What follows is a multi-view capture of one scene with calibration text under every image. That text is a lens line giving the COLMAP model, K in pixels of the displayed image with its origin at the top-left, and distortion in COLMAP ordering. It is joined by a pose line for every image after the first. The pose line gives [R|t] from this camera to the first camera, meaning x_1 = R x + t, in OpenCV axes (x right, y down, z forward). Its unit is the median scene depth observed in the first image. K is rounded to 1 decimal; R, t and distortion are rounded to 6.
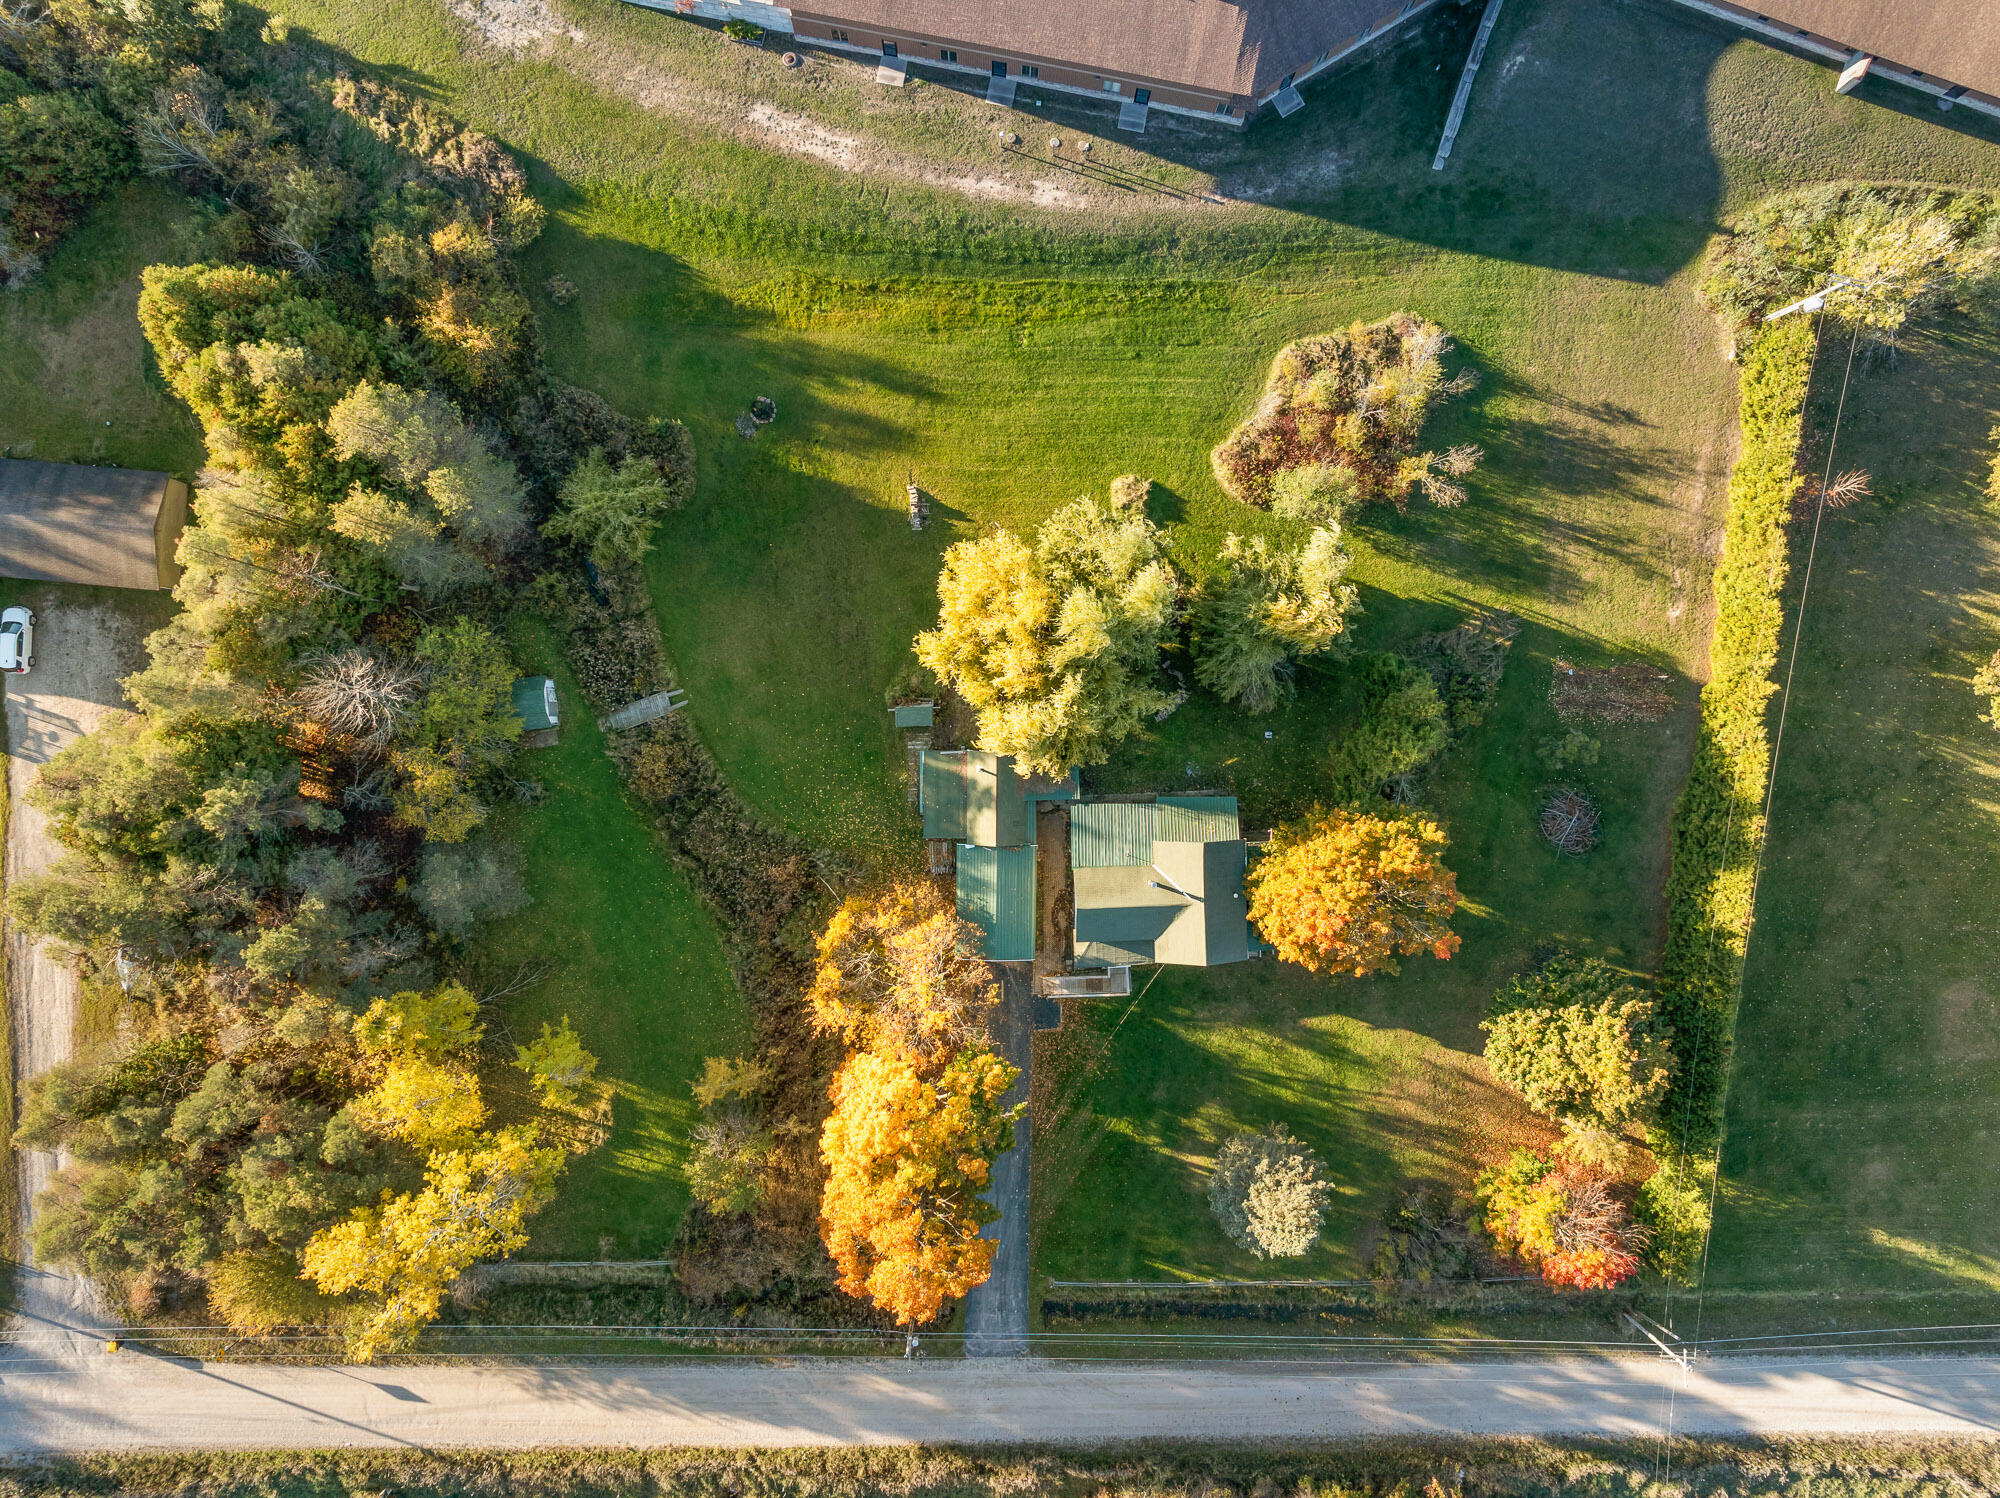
lens RADIAL K [[1434.0, 0, 1001.0], [0, 1434.0, 743.5], [0, 0, 1]] dist [-0.031408, -0.000803]
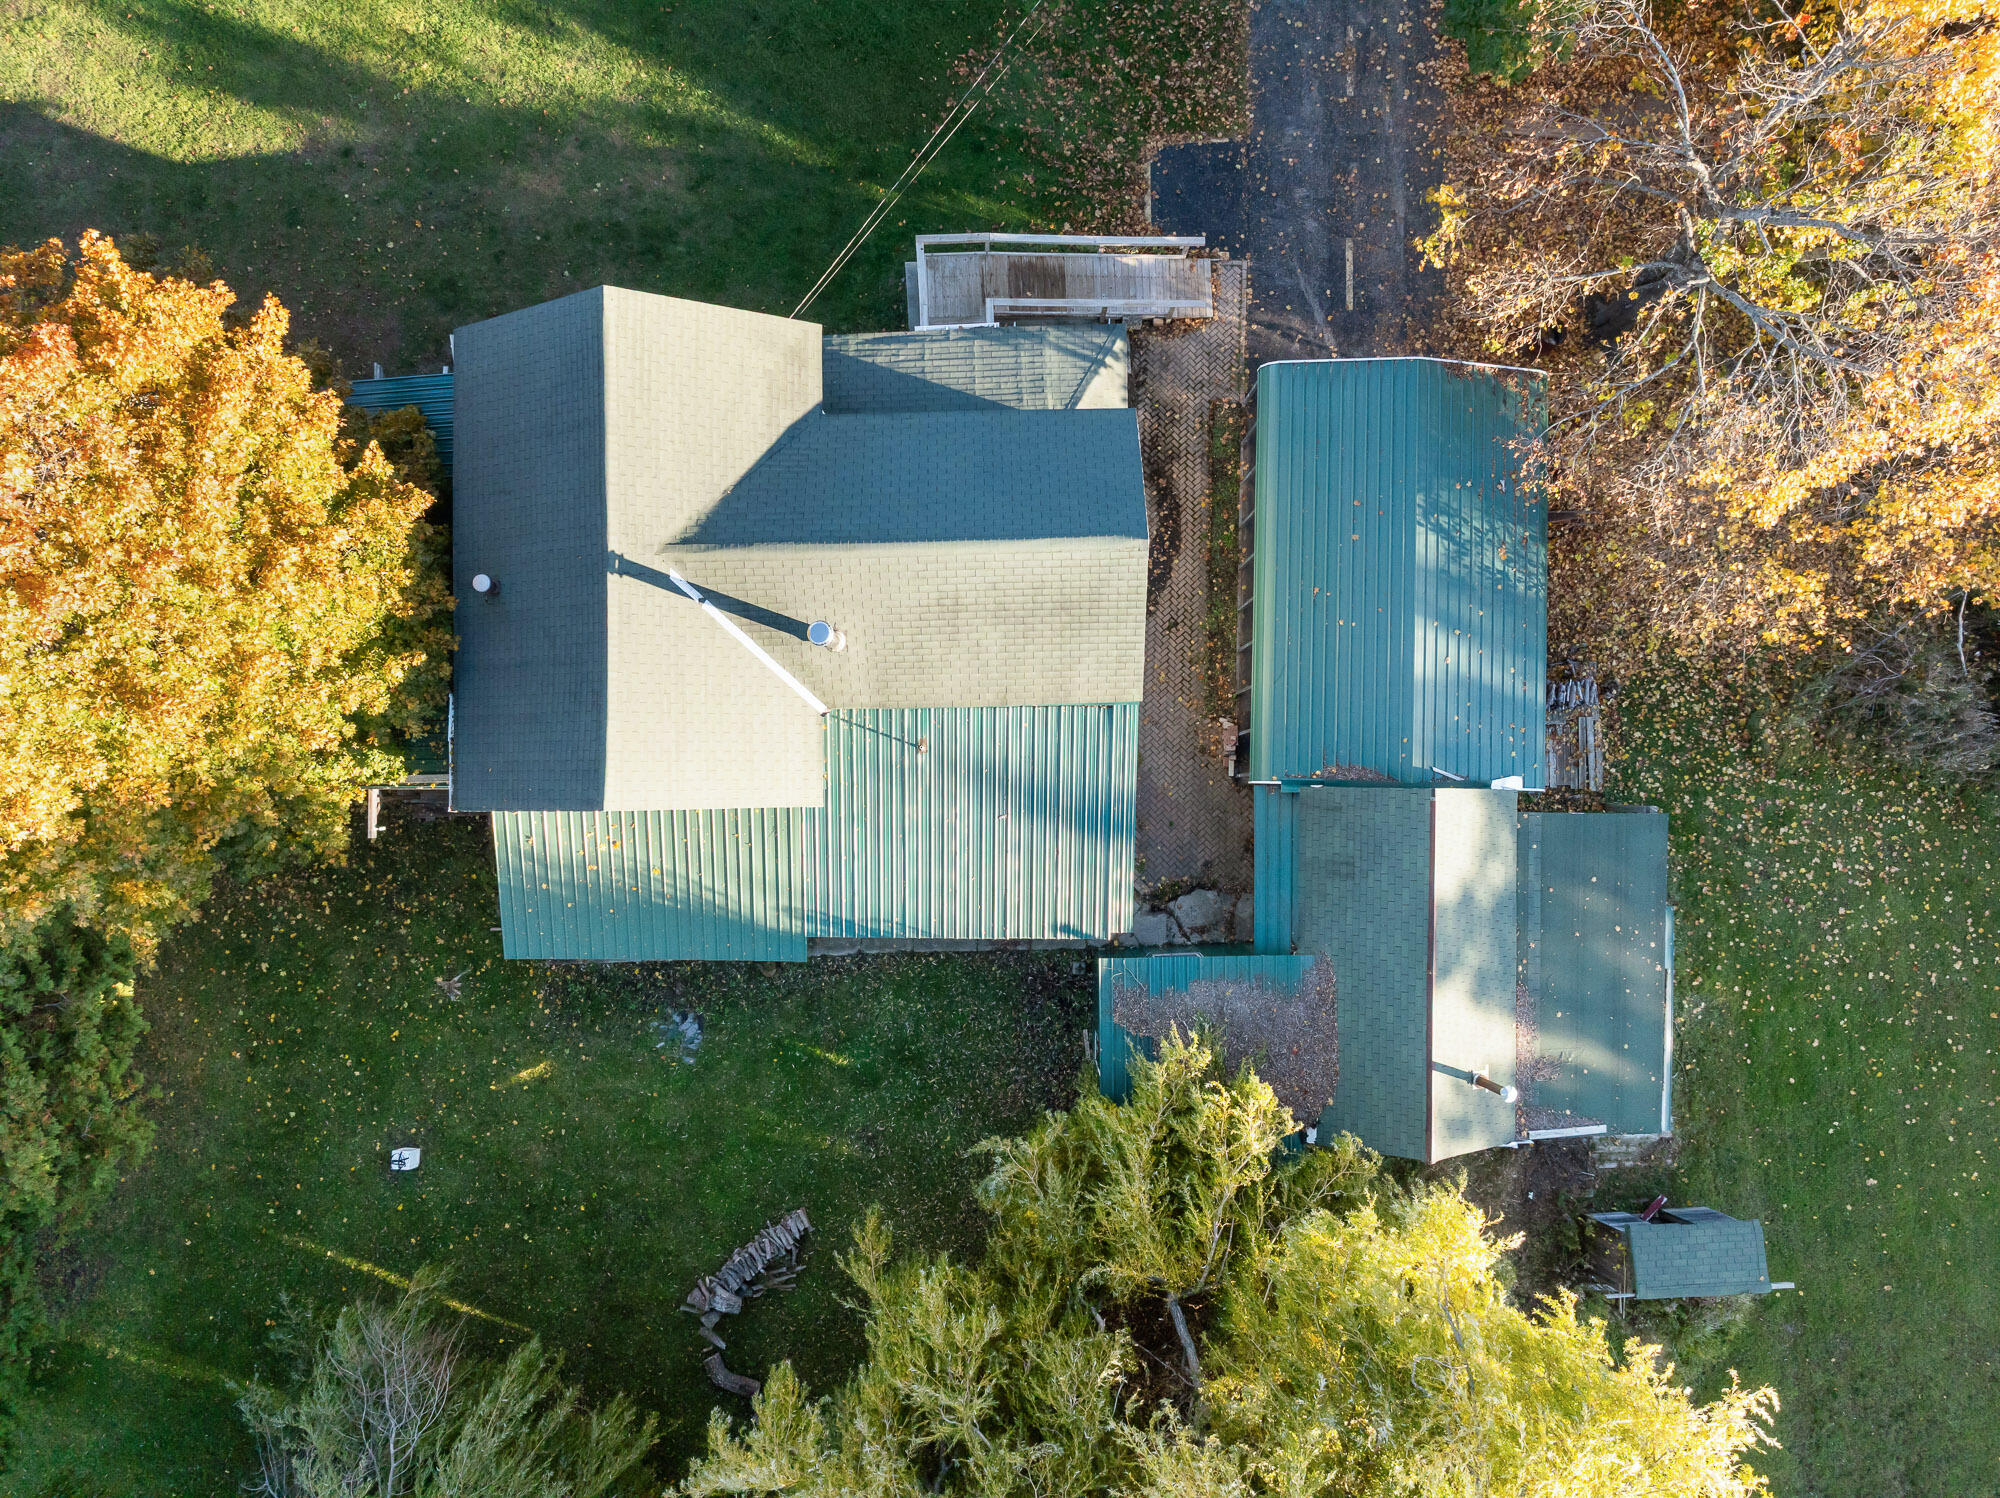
lens RADIAL K [[1434.0, 0, 1002.0], [0, 1434.0, 743.1], [0, 0, 1]] dist [-0.031408, -0.000803]
pose [[-0.999940, -0.010949, -0.000811, 0.073727], [0.010940, -0.999884, 0.010640, 0.076175], [-0.000927, 0.010631, 0.999943, 0.743627]]
